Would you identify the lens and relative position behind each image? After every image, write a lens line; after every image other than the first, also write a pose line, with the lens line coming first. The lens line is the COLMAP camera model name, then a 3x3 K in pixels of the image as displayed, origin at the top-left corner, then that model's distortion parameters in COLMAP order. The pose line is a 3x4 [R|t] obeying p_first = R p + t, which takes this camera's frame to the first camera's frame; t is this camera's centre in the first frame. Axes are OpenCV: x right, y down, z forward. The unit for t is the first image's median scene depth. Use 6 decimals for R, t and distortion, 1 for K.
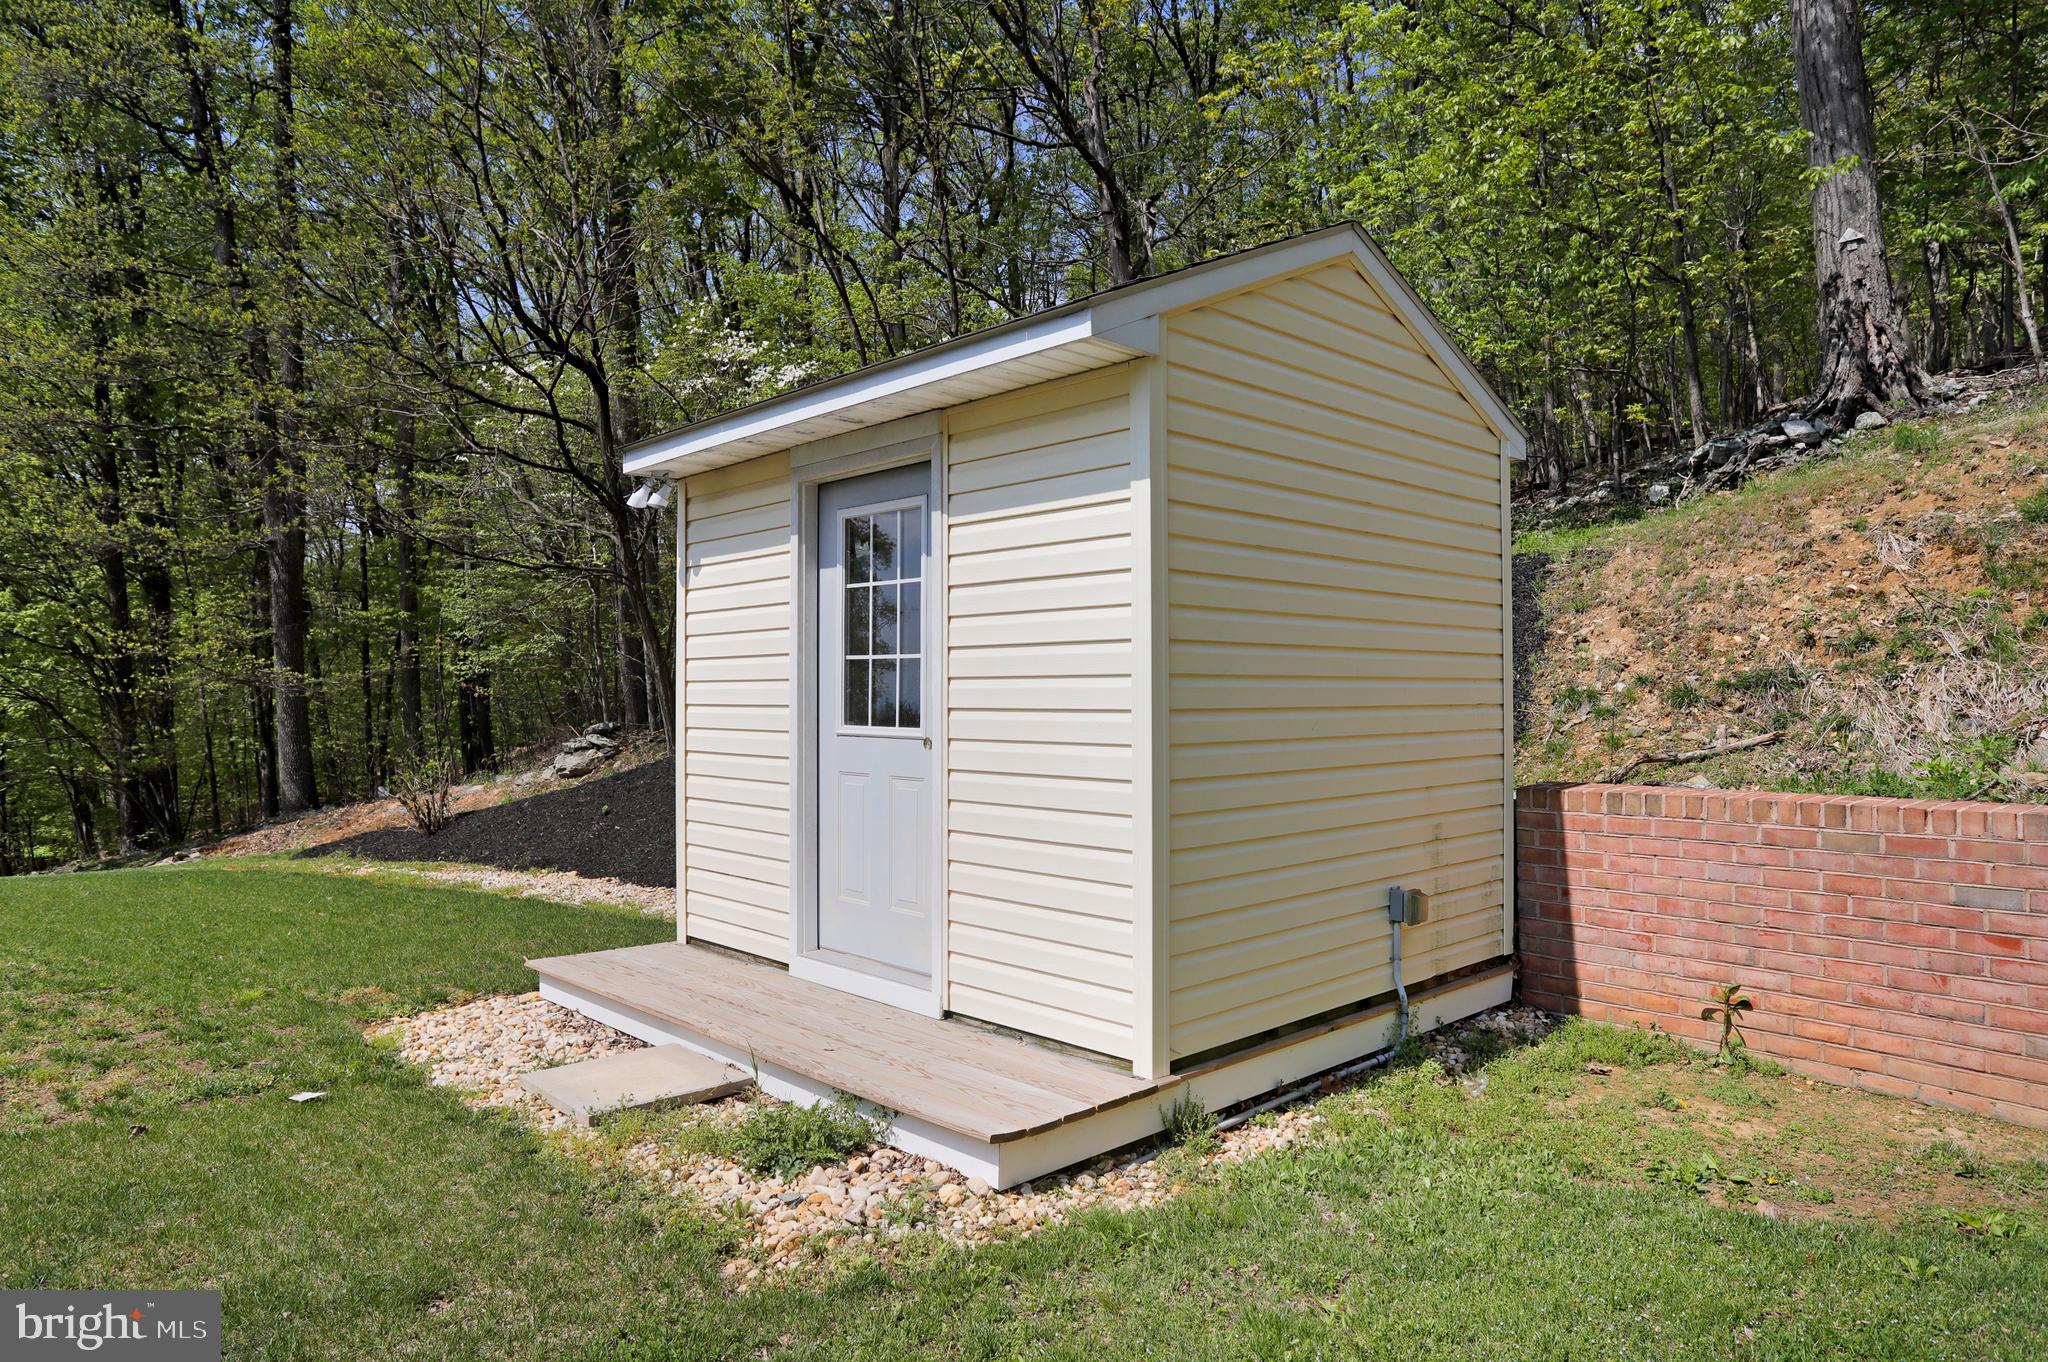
lens RADIAL K [[1250.5, 0, 1024.0], [0, 1250.5, 681.0], [0, 0, 1]] dist [0.000461, 0.000072]
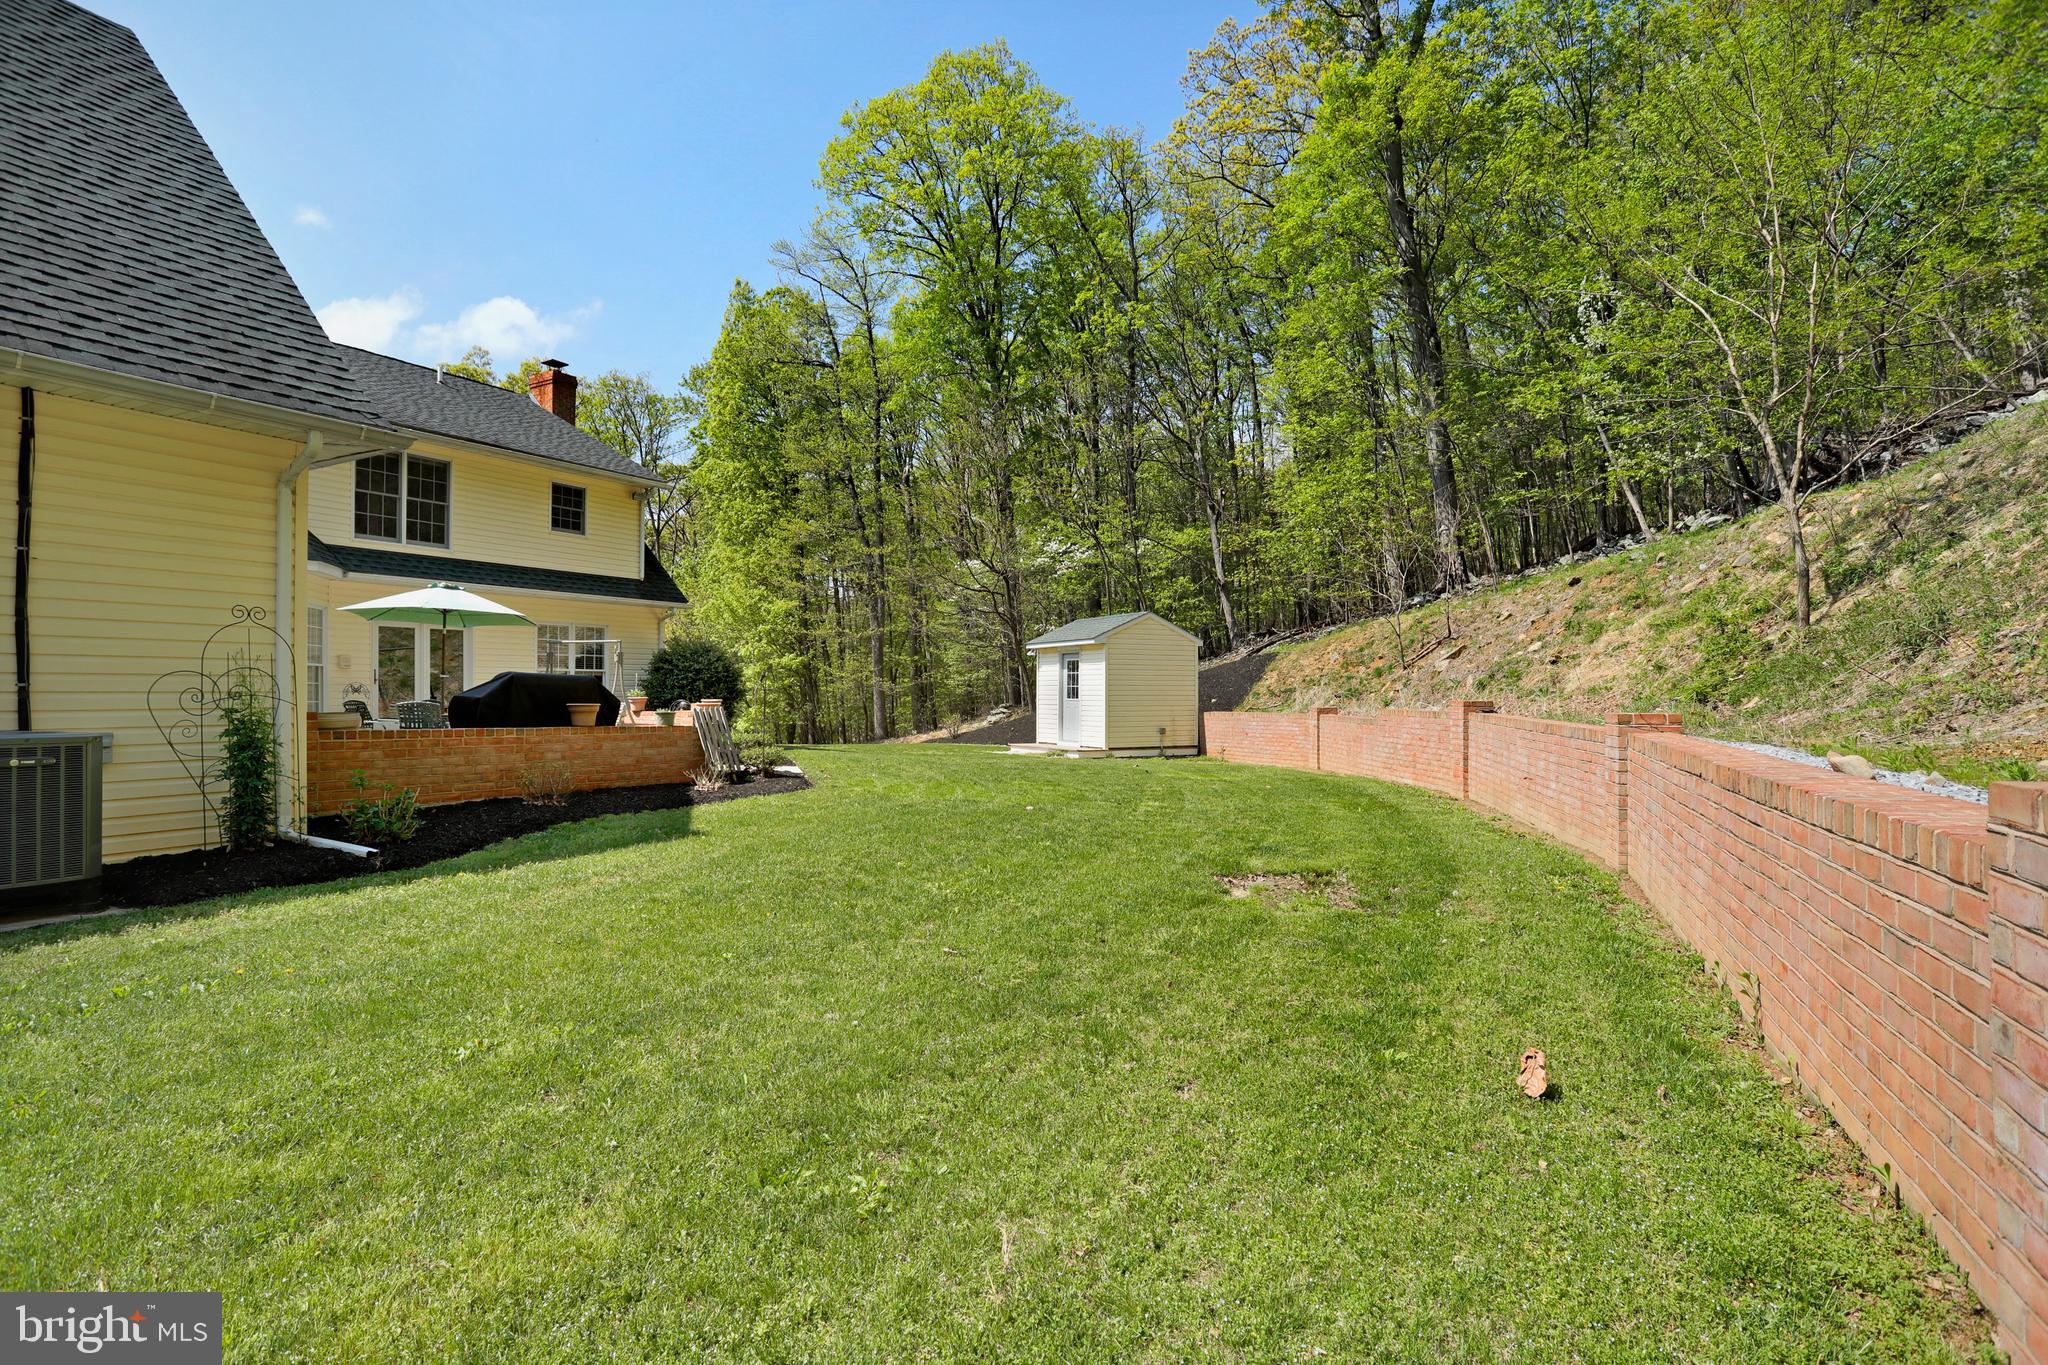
lens RADIAL K [[993.9, 0, 1024.0], [0, 993.9, 682.5], [0, 0, 1]] dist [-0.076728, 0.033773]
pose [[0.962589, -0.000432, -0.270964, 0.802021], [0.000475, 1.000000, 0.000096, -0.032722], [0.270964, -0.000221, 0.962590, -3.040315]]
